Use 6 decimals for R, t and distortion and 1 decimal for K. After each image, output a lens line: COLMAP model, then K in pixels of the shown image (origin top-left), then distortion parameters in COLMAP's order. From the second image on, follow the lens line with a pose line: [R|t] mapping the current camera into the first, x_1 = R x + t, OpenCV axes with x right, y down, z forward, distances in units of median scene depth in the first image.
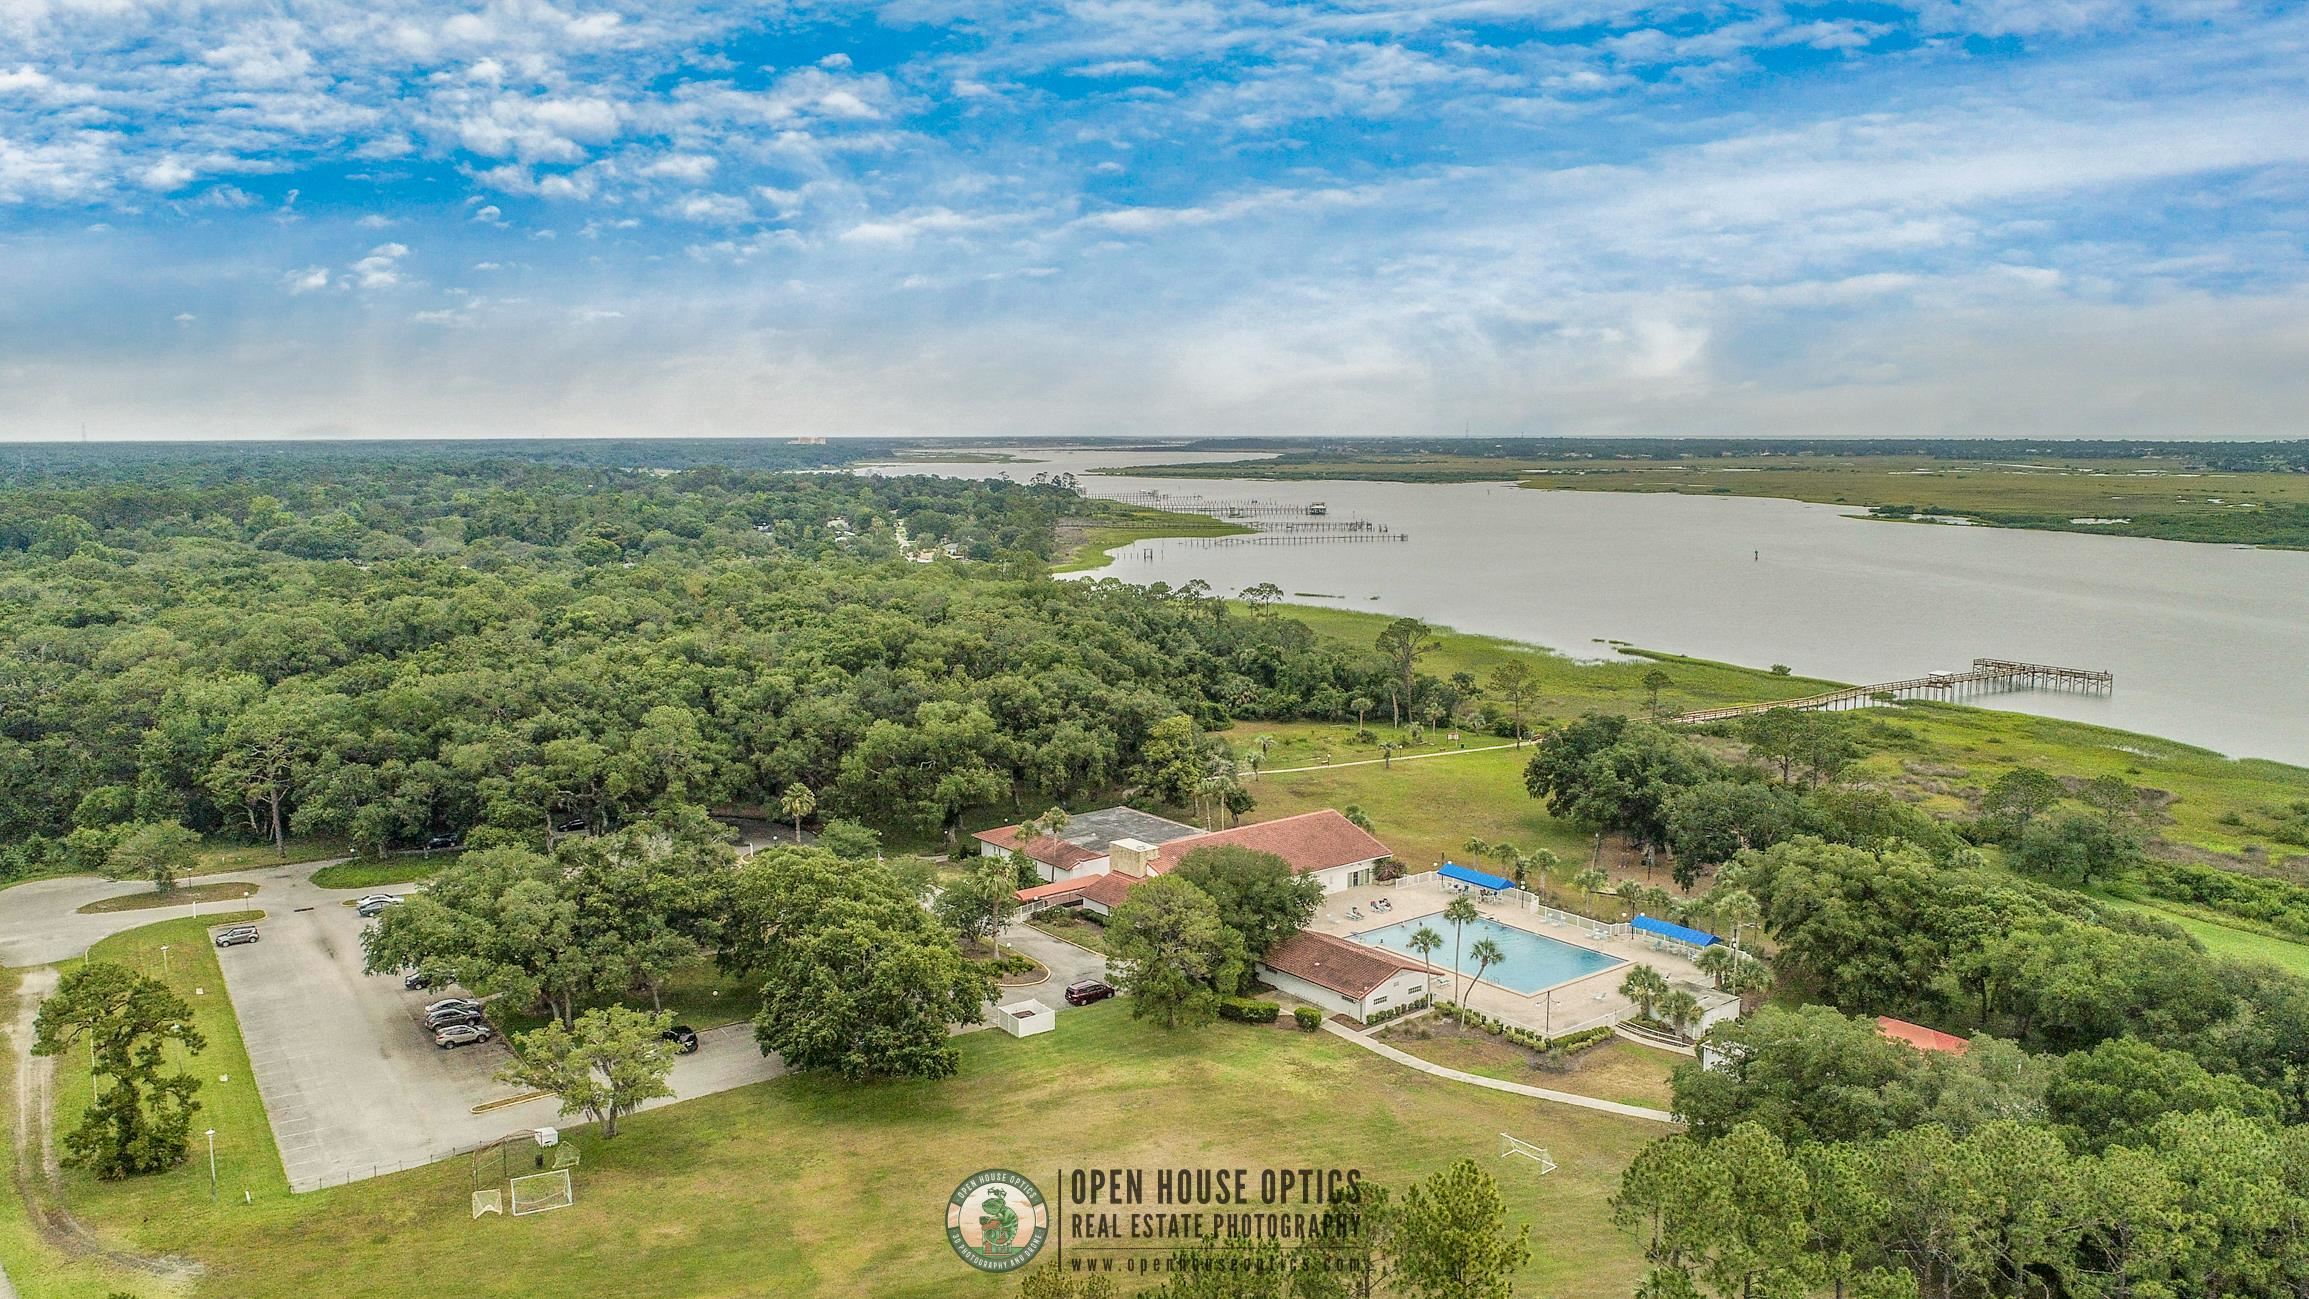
lens RADIAL K [[1630.2, 0, 1154.5], [0, 1630.2, 649.5], [0, 0, 1]] dist [0.001301, -0.000811]
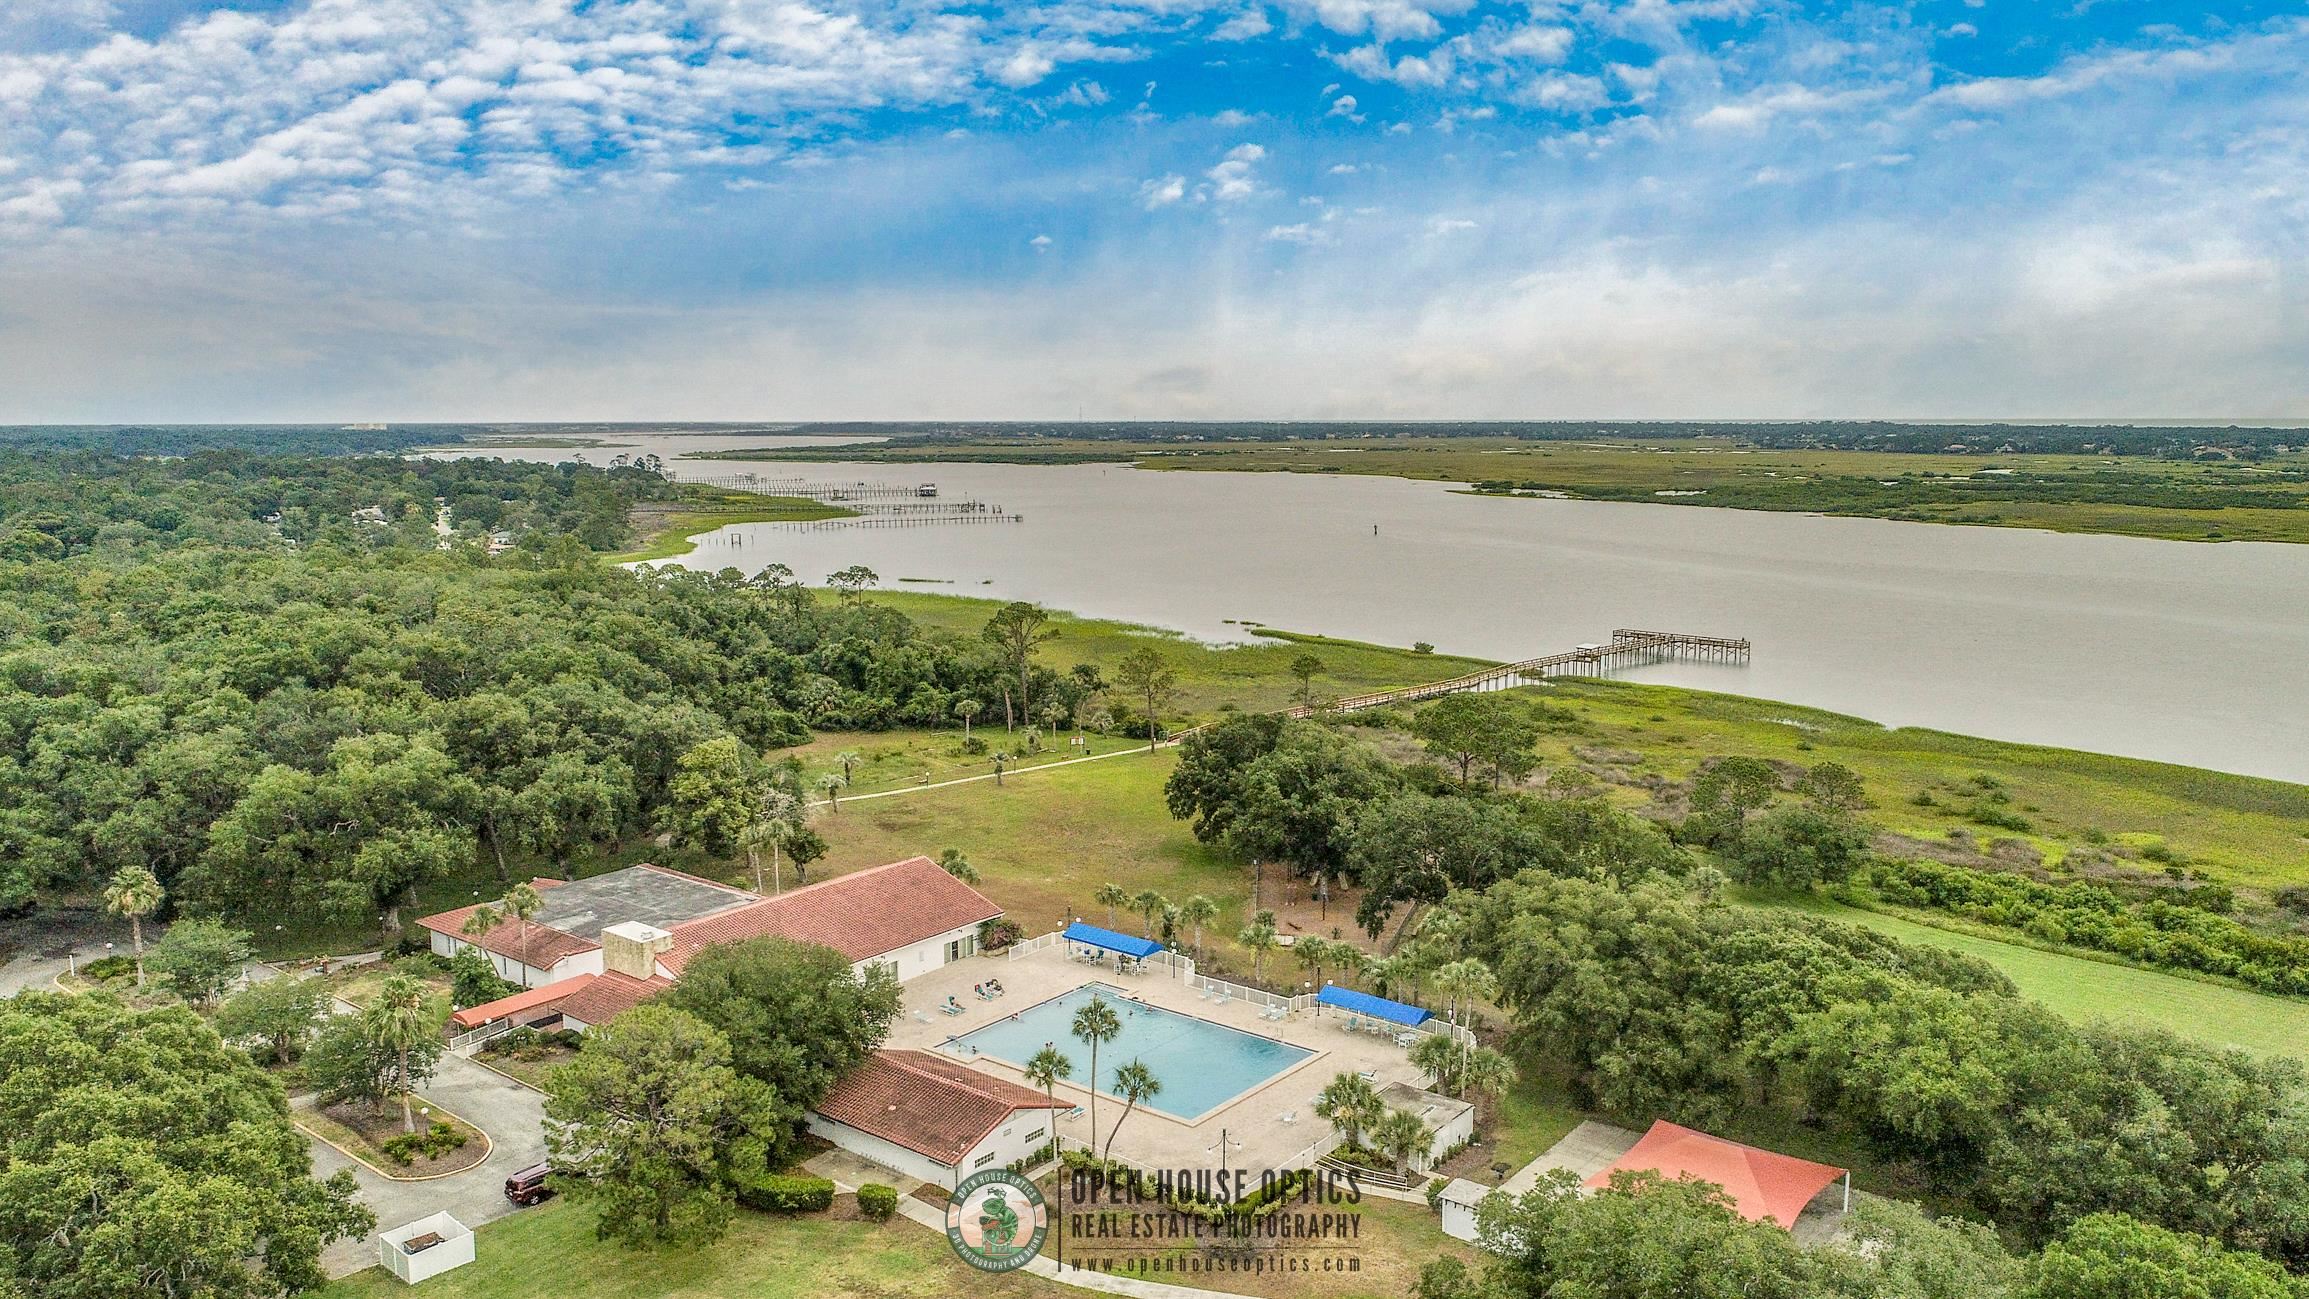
lens RADIAL K [[1630.2, 0, 1154.5], [0, 1630.2, 649.5], [0, 0, 1]] dist [0.001301, -0.000811]
pose [[0.973067, -0.032800, 0.228176, 0.034592], [0.031131, 0.999456, 0.010911, -0.002088], [-0.228410, -0.003514, 0.973559, 0.187758]]
